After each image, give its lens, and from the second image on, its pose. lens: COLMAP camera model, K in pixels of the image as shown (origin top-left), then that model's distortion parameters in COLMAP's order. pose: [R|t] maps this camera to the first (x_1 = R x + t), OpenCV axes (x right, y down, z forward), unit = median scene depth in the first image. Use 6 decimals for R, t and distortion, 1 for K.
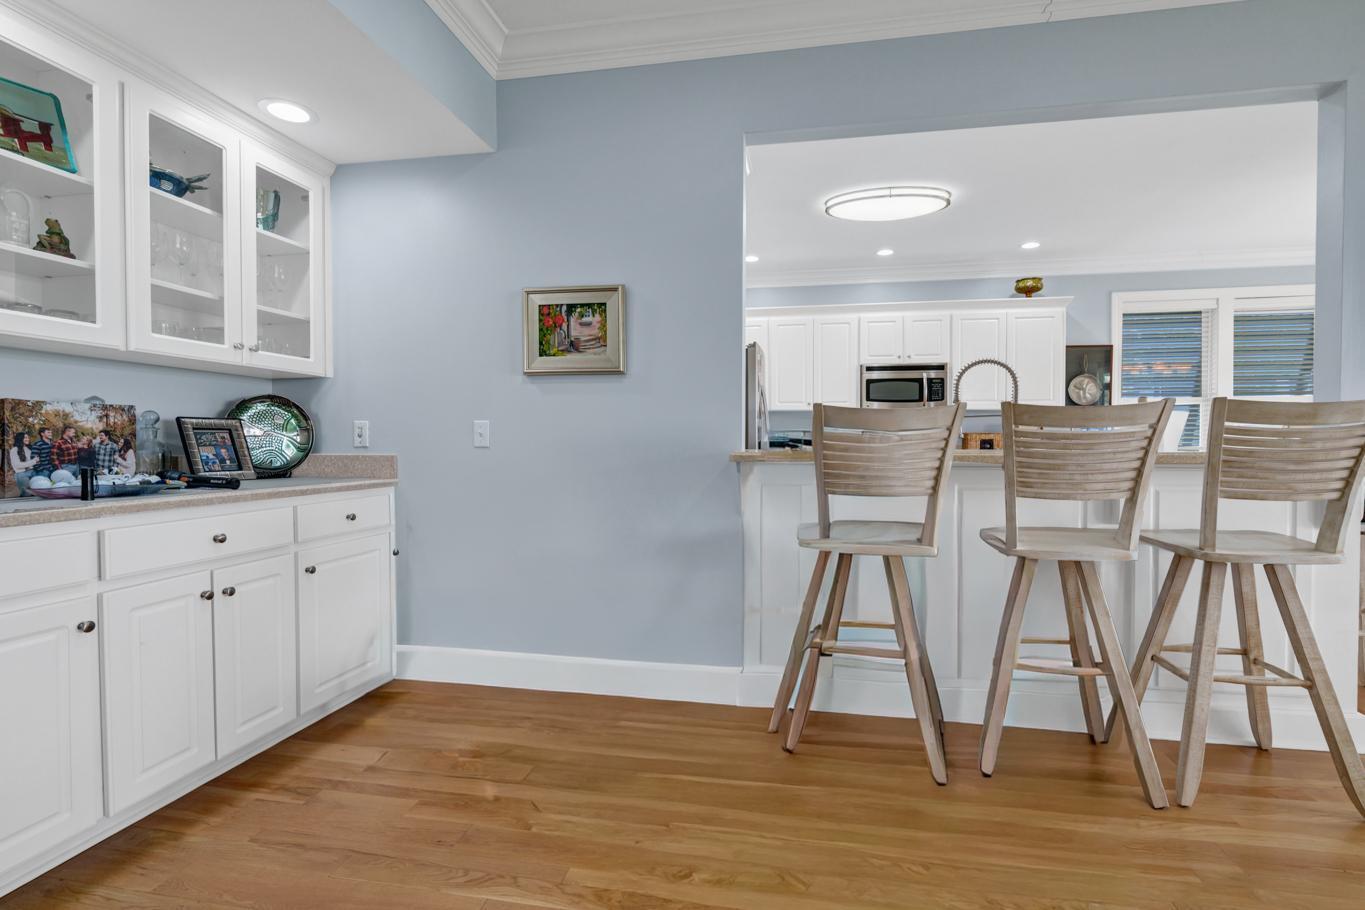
lens RADIAL K [[637.6, 0, 697.4], [0, 637.6, 453.4], [0, 0, 1]] dist [0.010646, -0.000312]
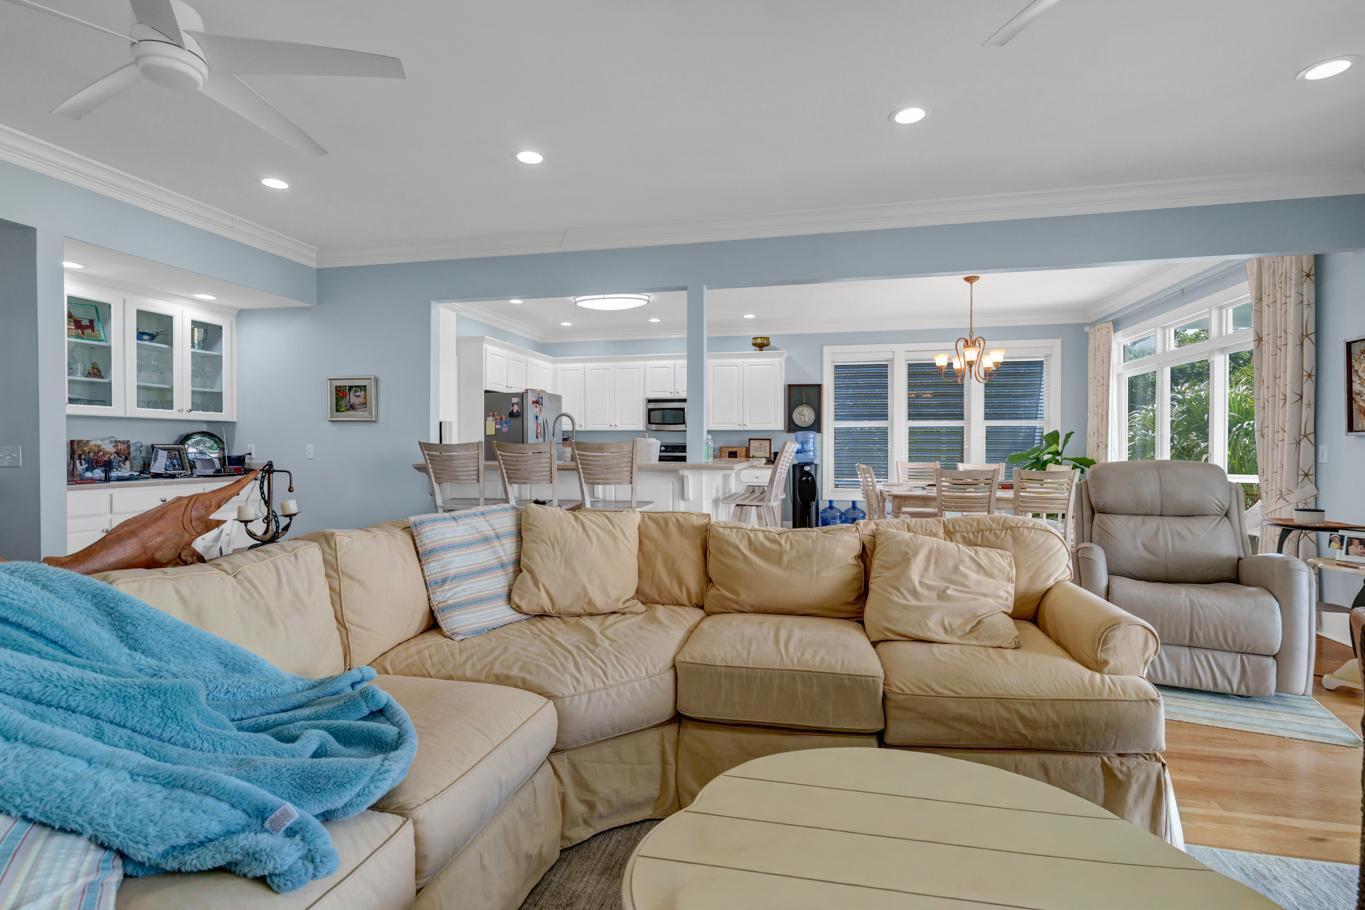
lens RADIAL K [[637.6, 0, 691.0], [0, 637.6, 456.0], [0, 0, 1]] dist [0.010646, -0.000312]
pose [[0.999117, 0.002702, -0.041928, 0.991017], [-0.002751, 0.999996, -0.001097, -0.021249], [0.041925, 0.001211, 0.999120, -0.974337]]
